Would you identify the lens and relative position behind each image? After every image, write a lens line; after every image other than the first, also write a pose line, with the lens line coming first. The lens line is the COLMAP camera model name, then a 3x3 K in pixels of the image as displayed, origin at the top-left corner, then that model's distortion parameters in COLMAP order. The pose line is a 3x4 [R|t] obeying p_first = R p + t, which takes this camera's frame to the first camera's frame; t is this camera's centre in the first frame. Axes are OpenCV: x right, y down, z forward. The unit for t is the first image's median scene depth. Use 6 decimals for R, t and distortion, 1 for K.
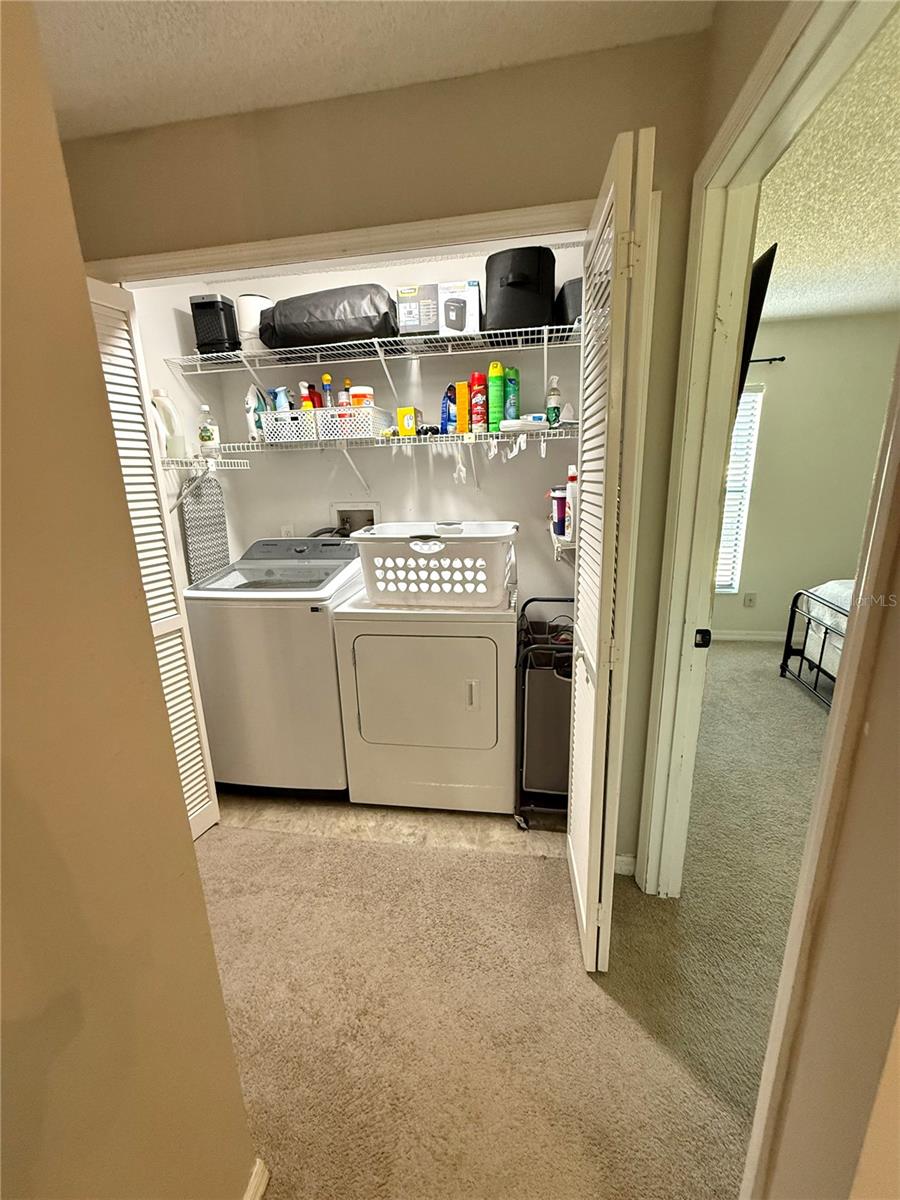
lens RADIAL K [[478.2, 0, 453.3], [0, 478.2, 598.9], [0, 0, 1]] dist [-0.002146, 0.000254]
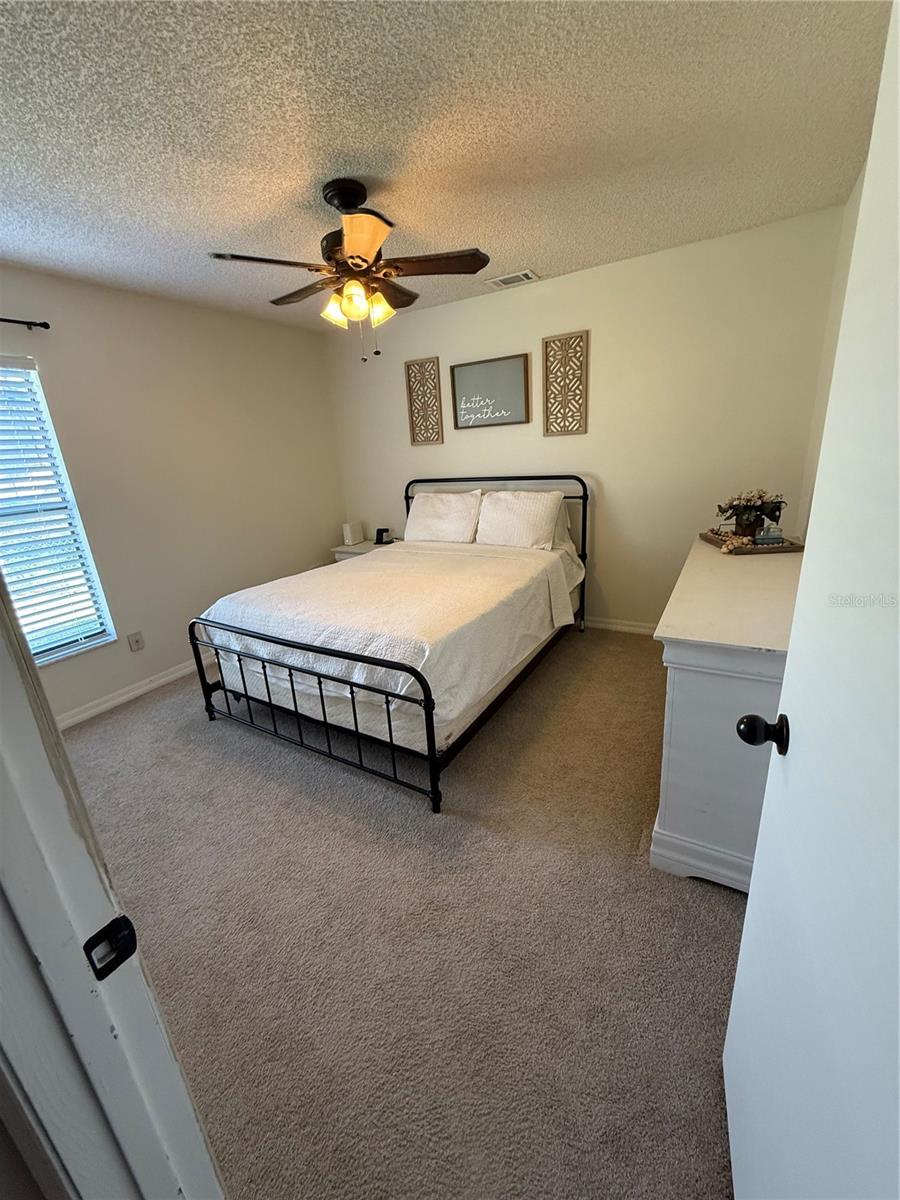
lens RADIAL K [[478.2, 0, 450.4], [0, 478.2, 597.3], [0, 0, 1]] dist [-0.002146, 0.000254]
pose [[0.360007, -0.281300, 0.889531, 0.160012], [0.291661, 0.939605, 0.179096, -0.070732], [-0.886188, 0.194966, 0.420309, 0.246209]]
